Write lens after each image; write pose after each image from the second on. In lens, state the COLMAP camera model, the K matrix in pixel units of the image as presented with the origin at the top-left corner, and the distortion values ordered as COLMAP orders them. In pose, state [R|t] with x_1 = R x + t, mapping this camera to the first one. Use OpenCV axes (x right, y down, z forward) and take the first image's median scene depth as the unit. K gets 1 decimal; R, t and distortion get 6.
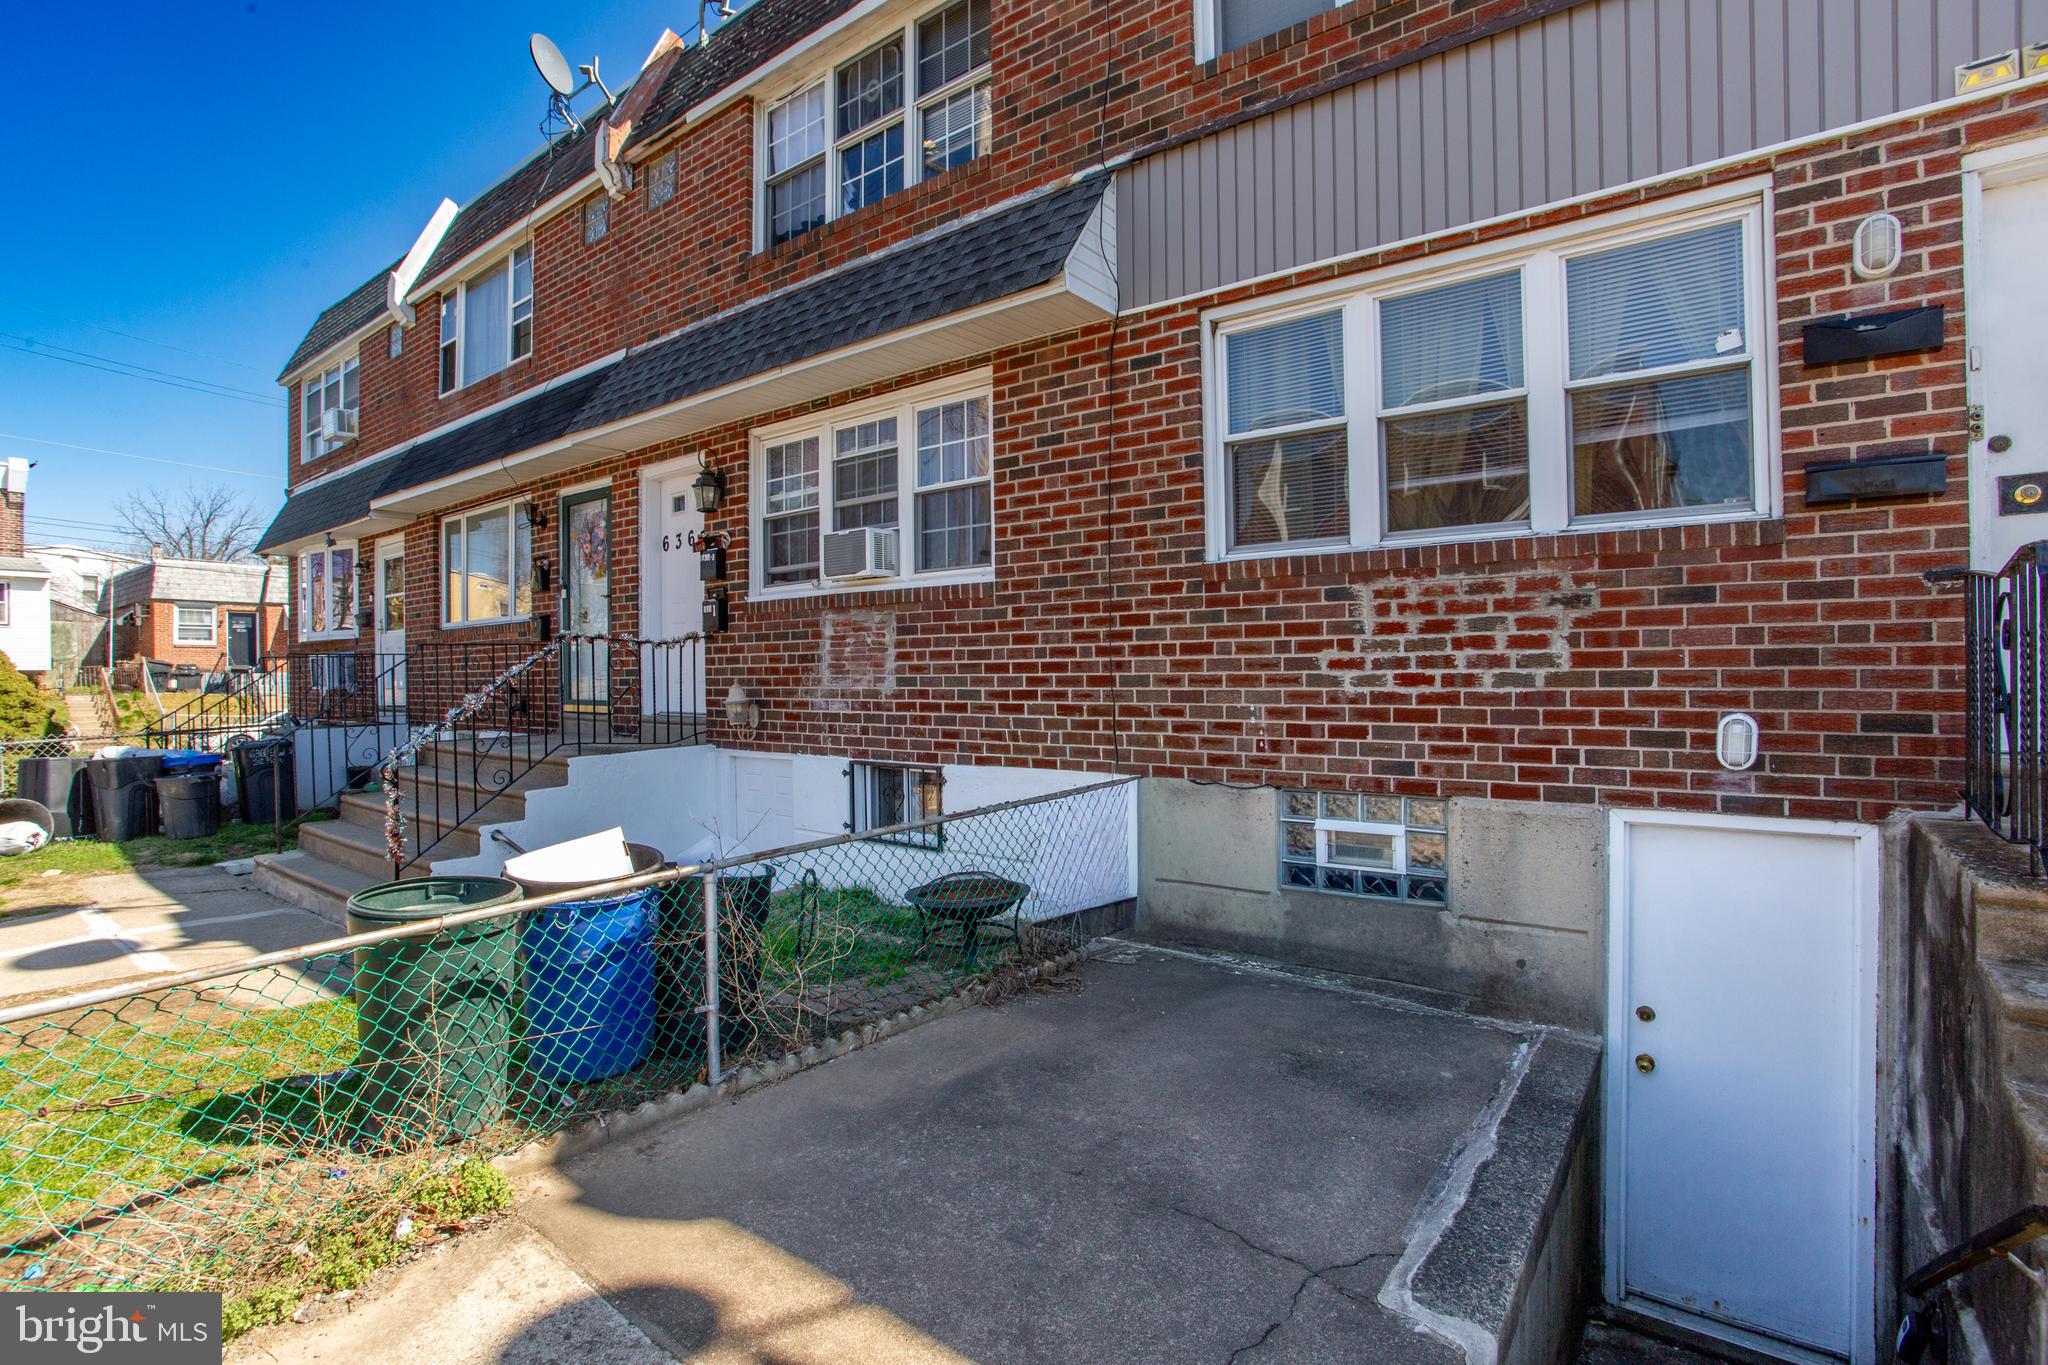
lens RADIAL K [[982.3, 0, 996.3], [0, 982.3, 670.2], [0, 0, 1]] dist [-0.082727, 0.032299]
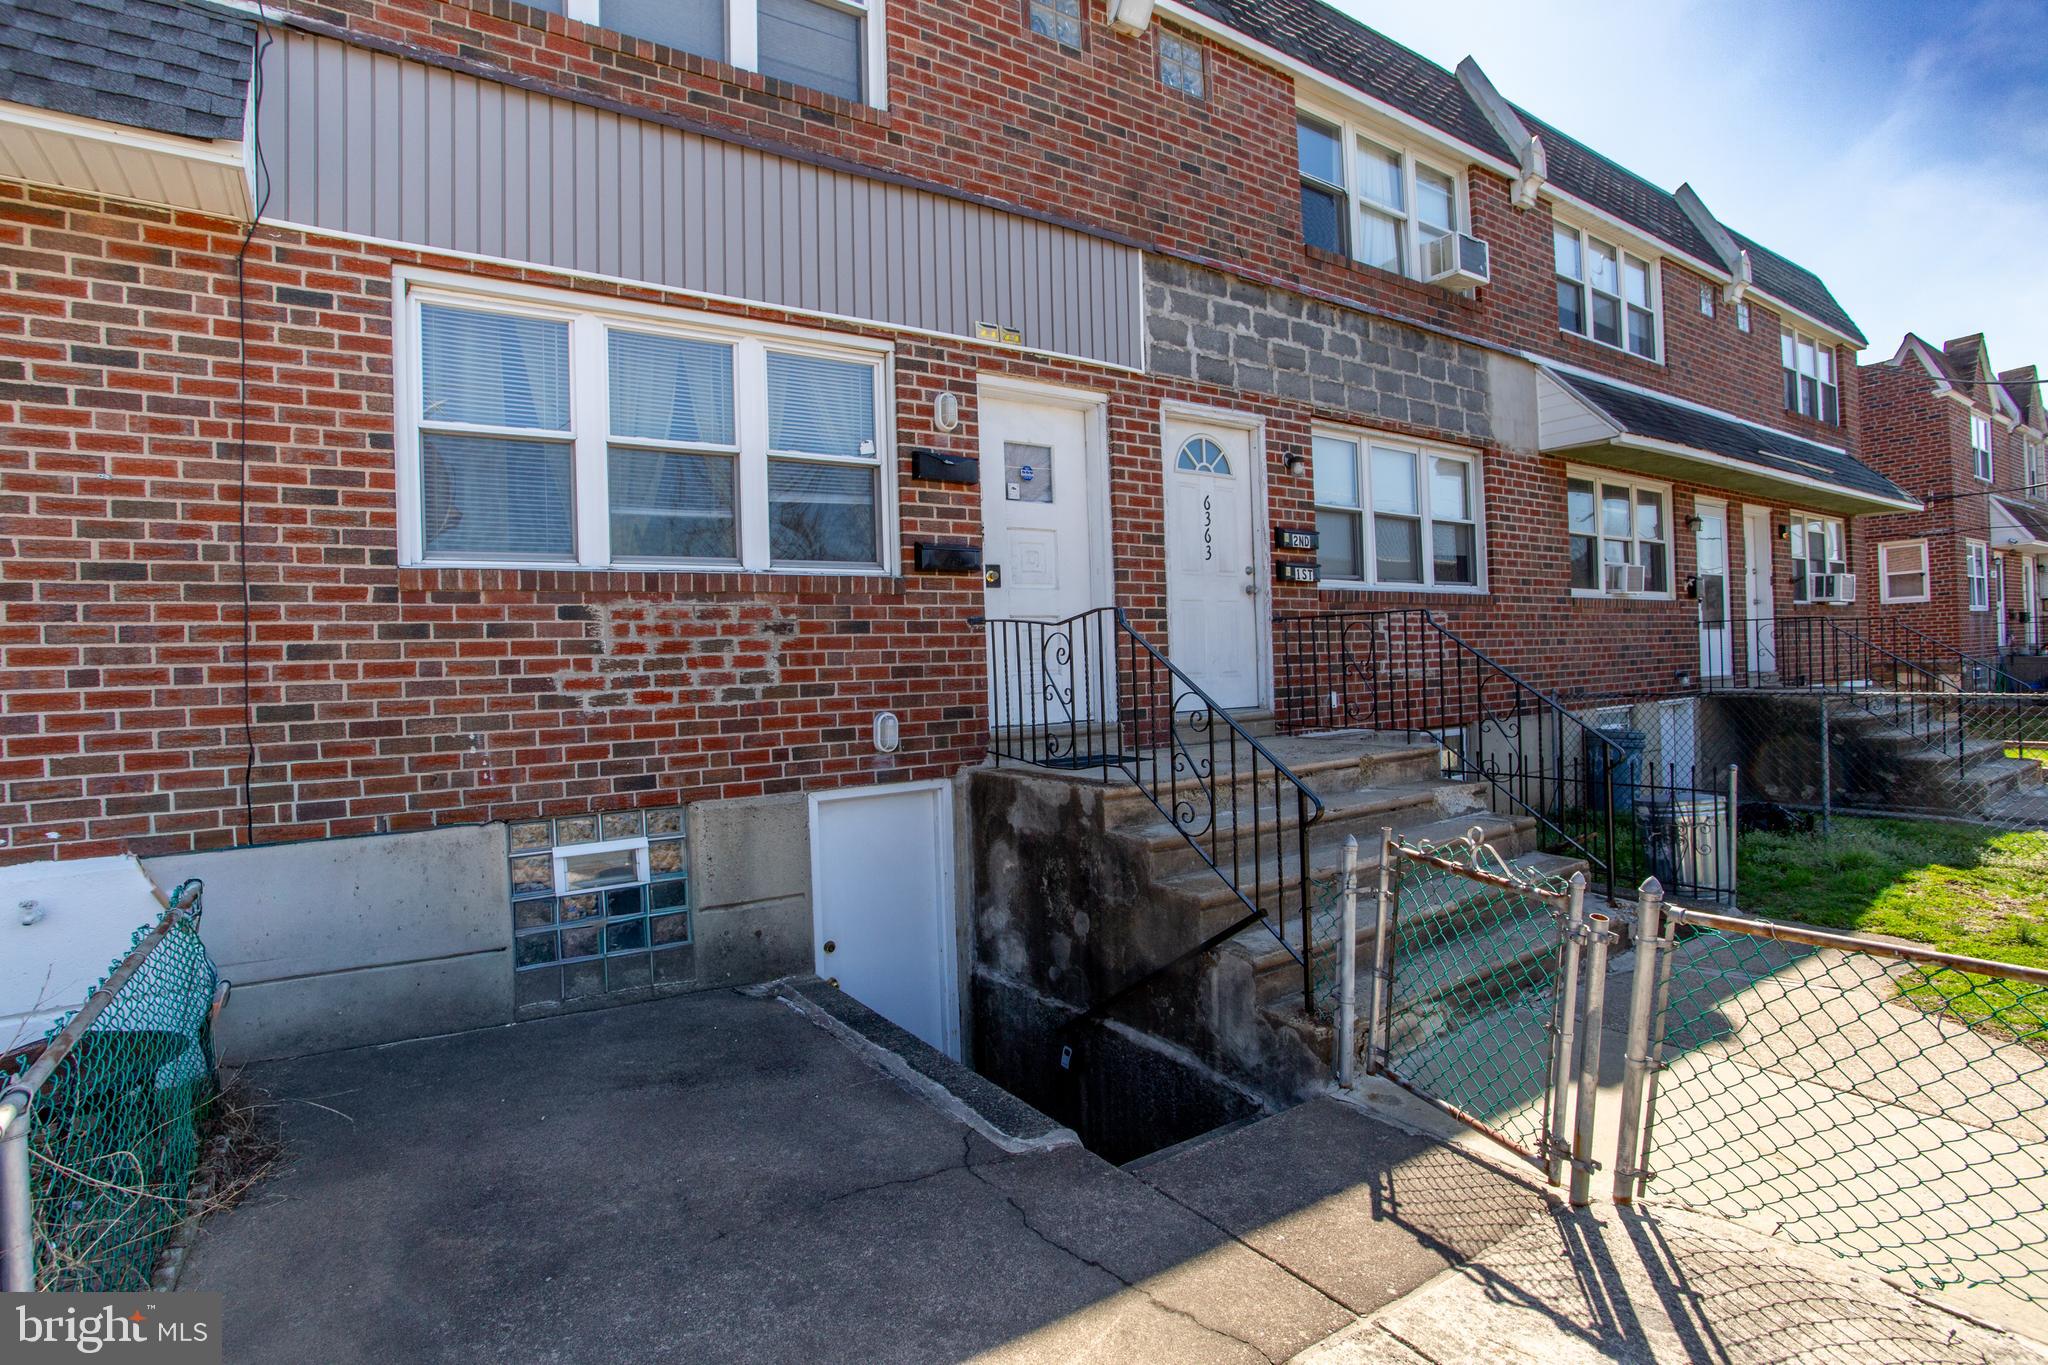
lens RADIAL K [[995.3, 0, 1009.7], [0, 995.3, 671.1], [0, 0, 1]] dist [-0.085249, 0.036931]
pose [[0.307205, 0.000050, 0.951643, -0.474505], [0.032265, 0.999425, -0.010468, 0.005014], [-0.951096, 0.033920, 0.307027, 0.298301]]
